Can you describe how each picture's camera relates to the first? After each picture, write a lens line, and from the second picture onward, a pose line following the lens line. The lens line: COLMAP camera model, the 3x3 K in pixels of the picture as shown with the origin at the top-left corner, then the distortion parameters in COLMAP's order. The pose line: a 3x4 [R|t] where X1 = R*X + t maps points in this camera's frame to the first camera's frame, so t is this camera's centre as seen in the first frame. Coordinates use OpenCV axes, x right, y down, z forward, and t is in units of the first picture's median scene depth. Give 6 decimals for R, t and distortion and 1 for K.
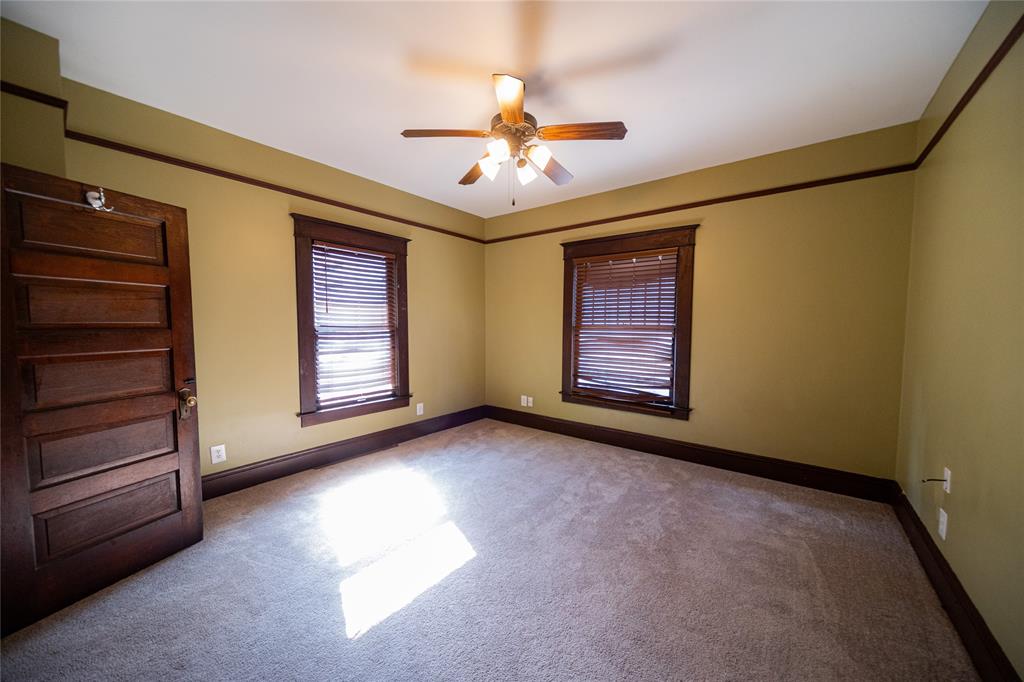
lens RADIAL K [[351.9, 0, 558.4], [0, 351.9, 346.1], [0, 0, 1]] dist [-0.004367, -0.000944]
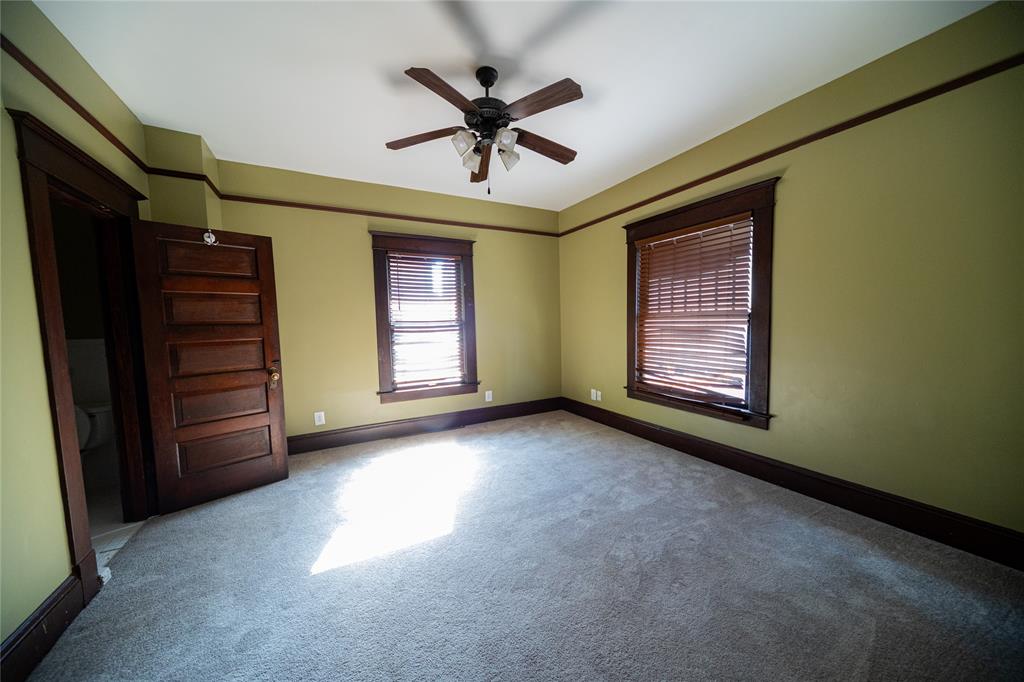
lens RADIAL K [[351.9, 0, 521.1], [0, 351.9, 345.3], [0, 0, 1]] dist [-0.004367, -0.000944]
pose [[0.912938, 0.002004, -0.408092, 0.229717], [0.004082, 0.999893, 0.014043, 0.010782], [0.408077, -0.014486, 0.912833, 0.075228]]
